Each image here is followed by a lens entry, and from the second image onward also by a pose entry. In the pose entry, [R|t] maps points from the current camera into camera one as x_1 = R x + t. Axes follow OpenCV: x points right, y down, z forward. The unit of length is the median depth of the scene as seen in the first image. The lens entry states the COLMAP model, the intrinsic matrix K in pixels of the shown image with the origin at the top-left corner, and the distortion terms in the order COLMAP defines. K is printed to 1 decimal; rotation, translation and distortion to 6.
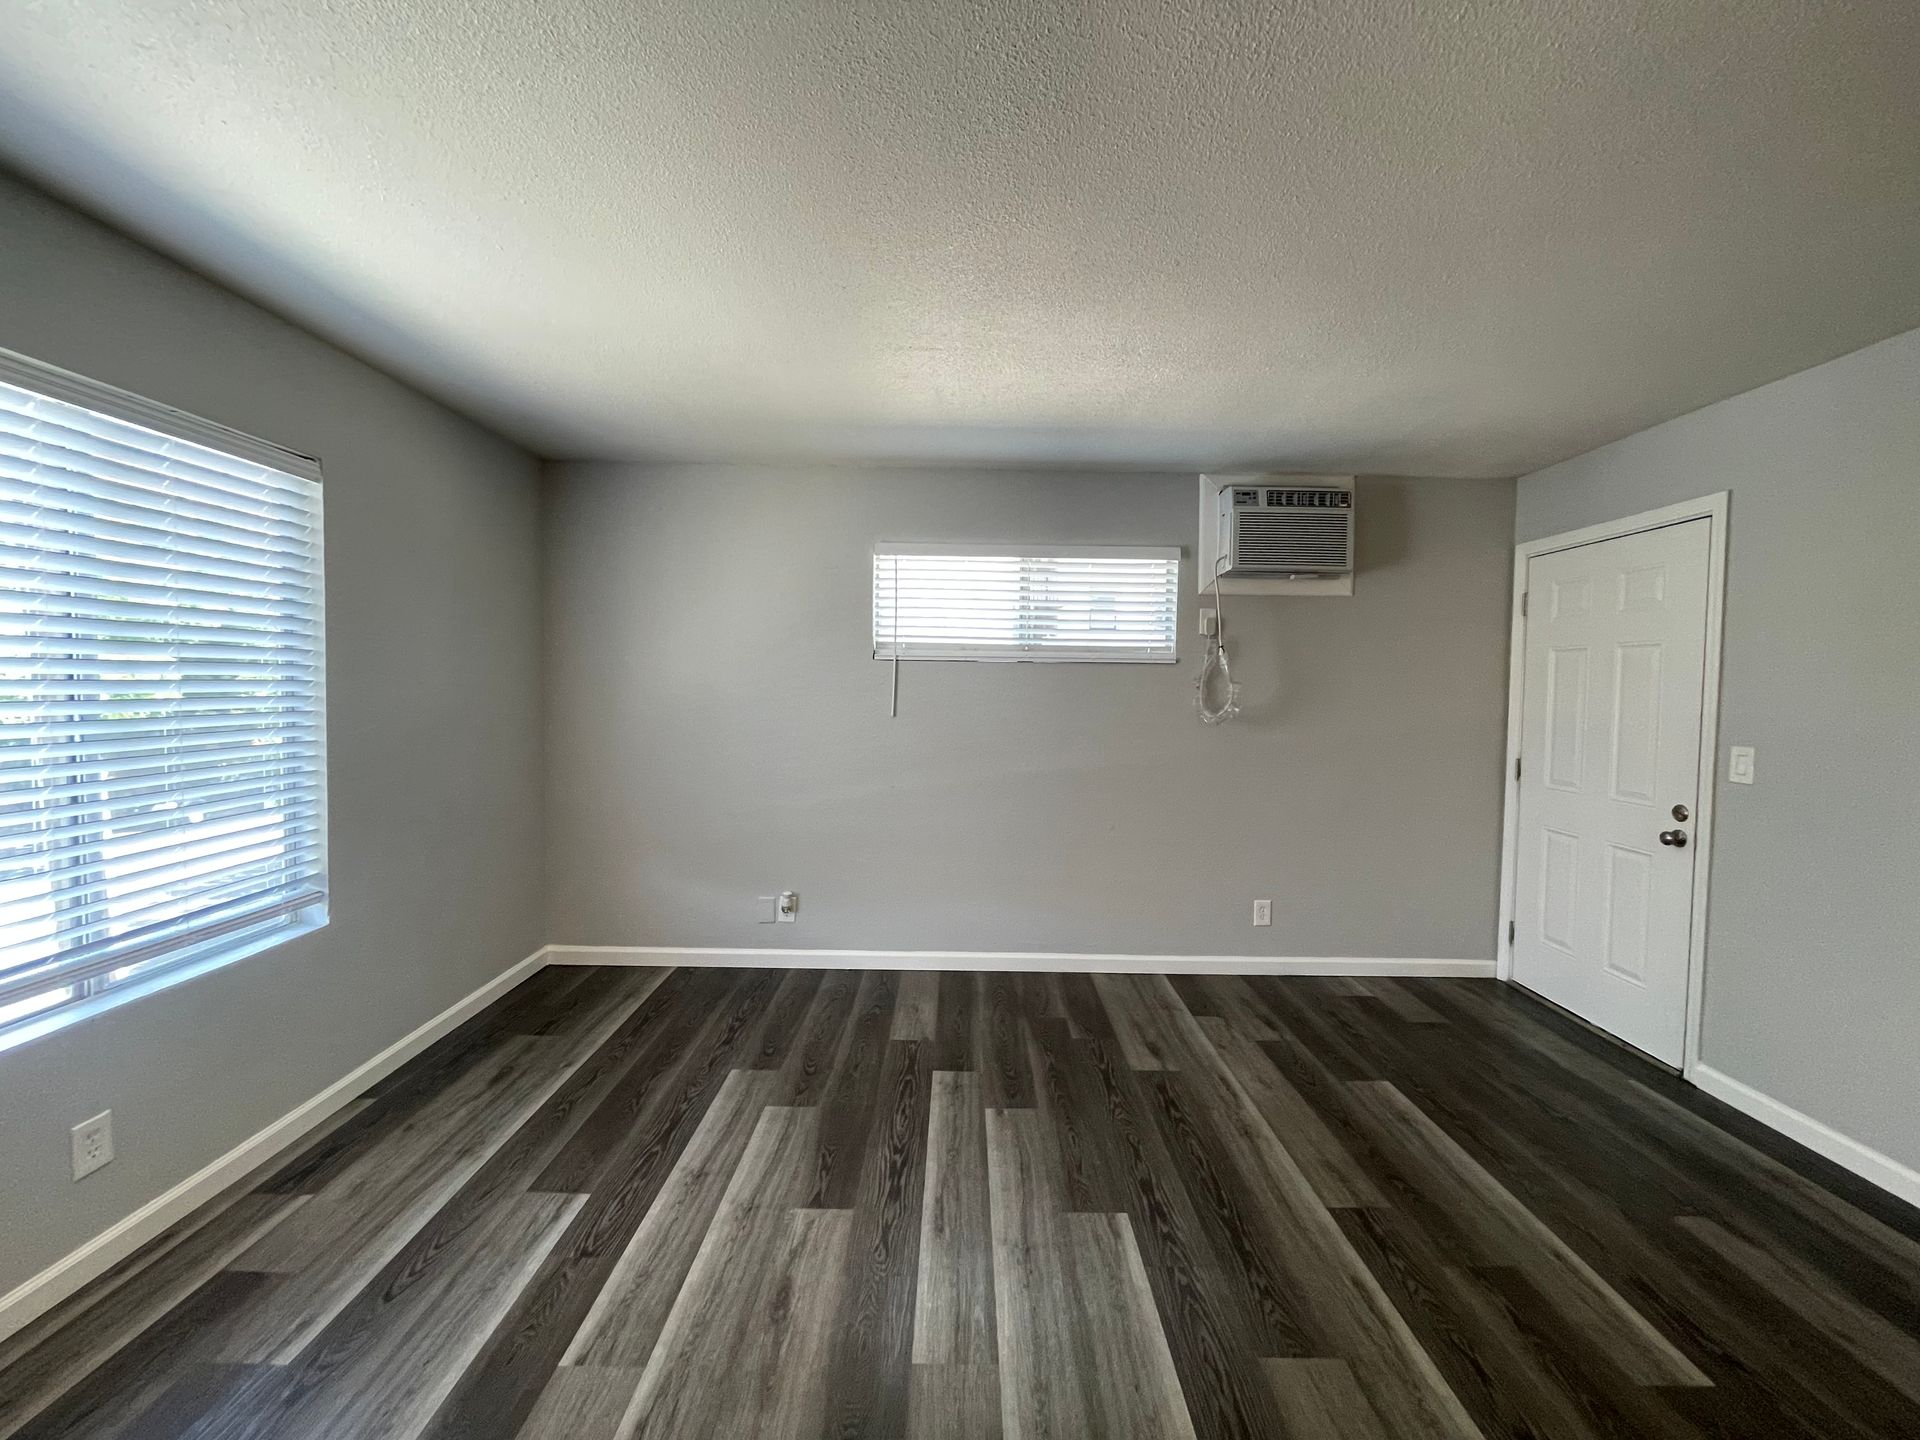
lens RADIAL K [[774.7, 0, 963.5], [0, 774.7, 716.8], [0, 0, 1]] dist [-0.002837, 0.000052]
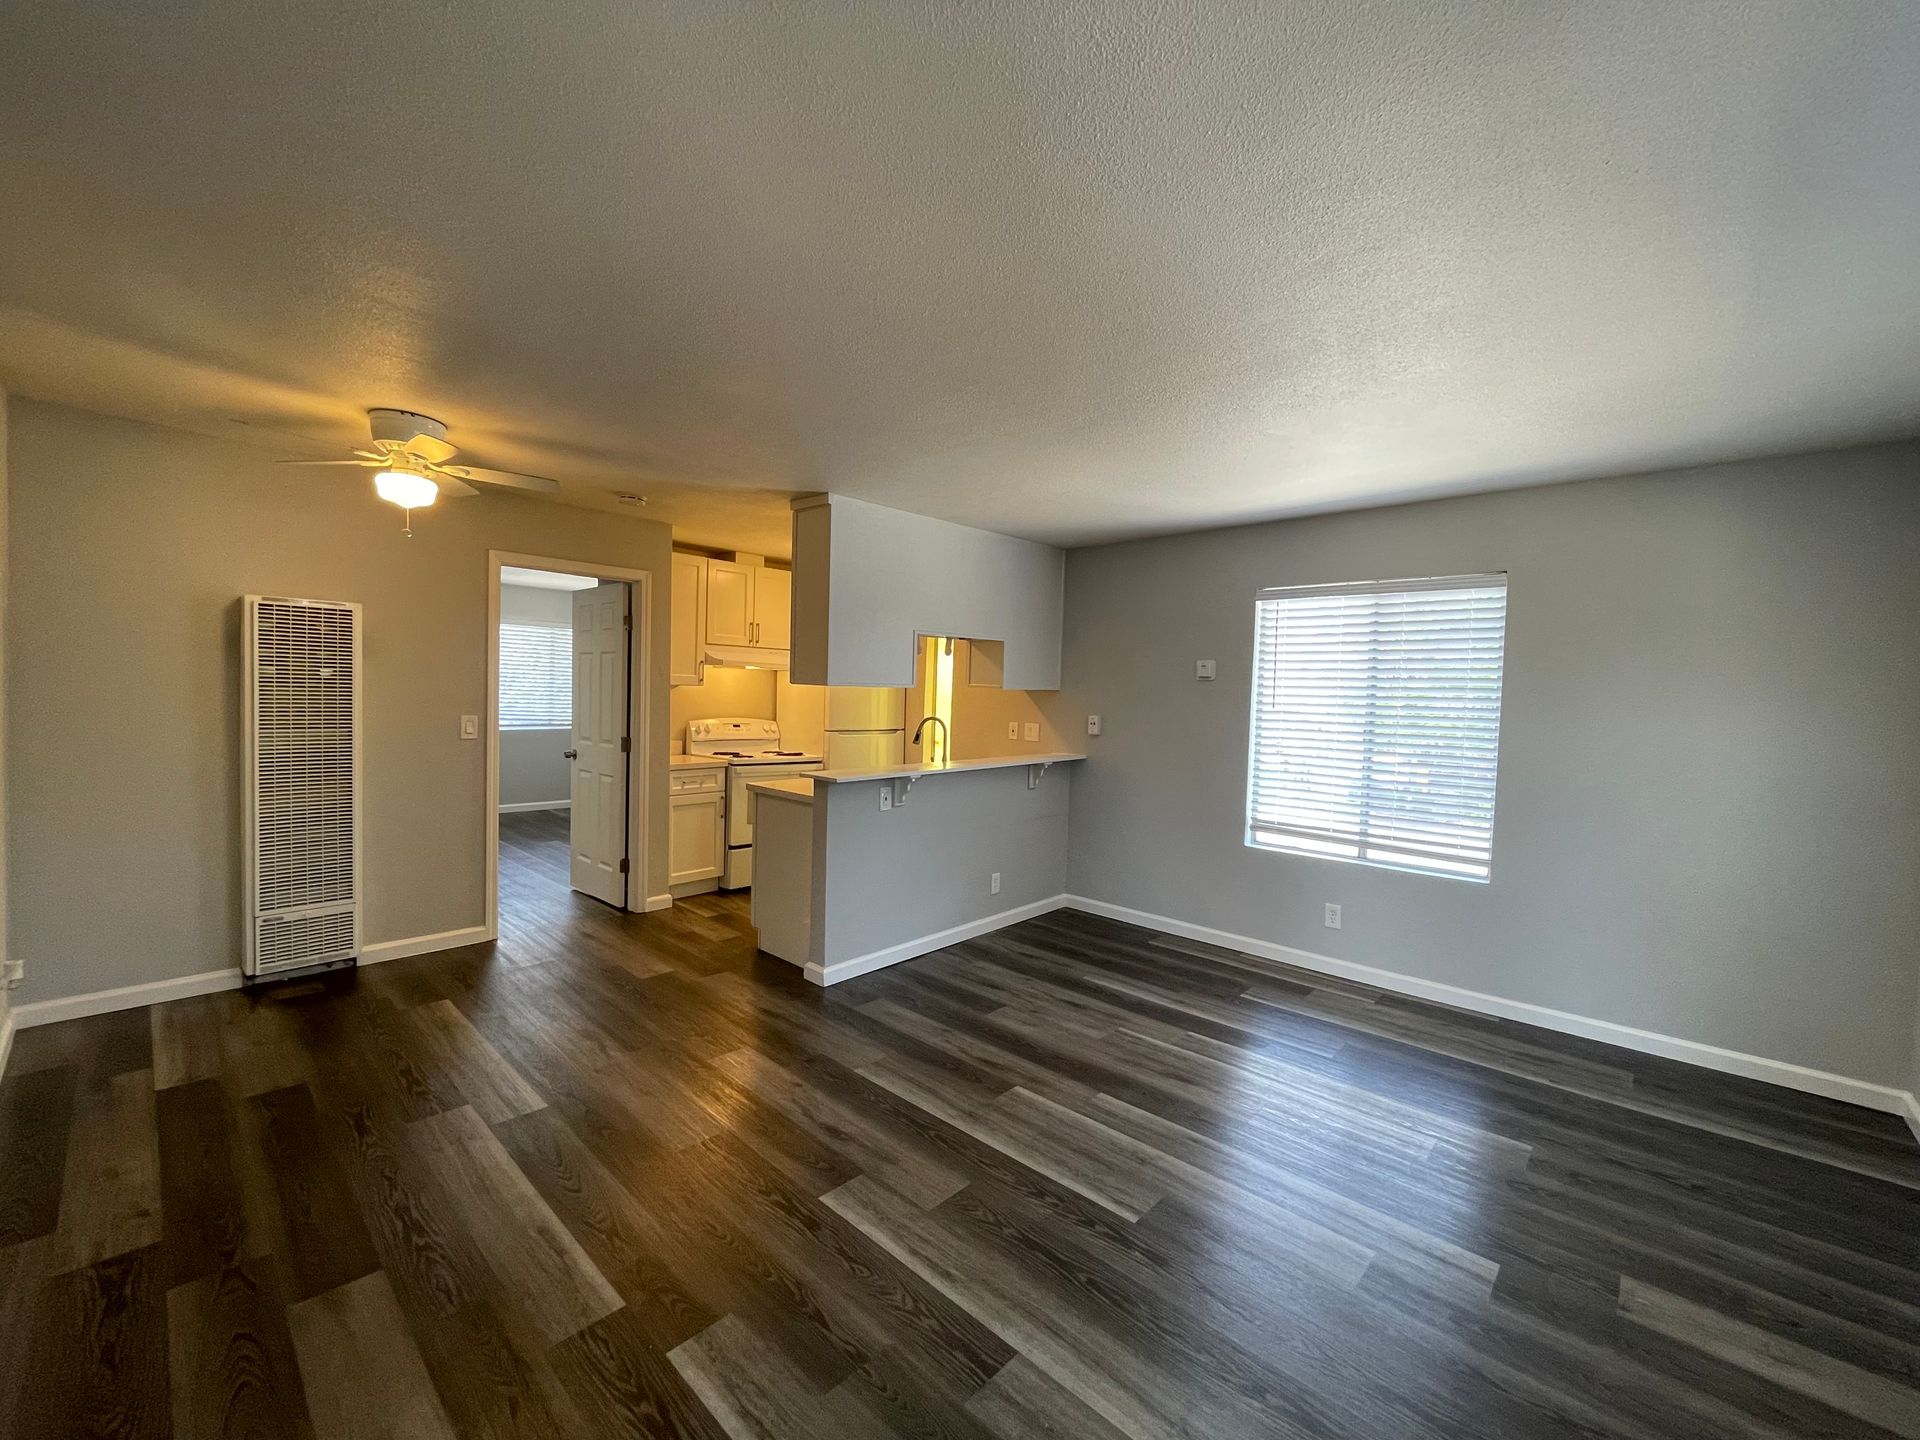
lens RADIAL K [[774.7, 0, 963.5], [0, 774.7, 716.8], [0, 0, 1]] dist [-0.002837, 0.000052]
pose [[-0.681206, -0.010148, -0.732021, 0.814860], [-0.071106, 0.996093, 0.052361, -0.047773], [0.728630, 0.087720, -0.679267, 1.067048]]
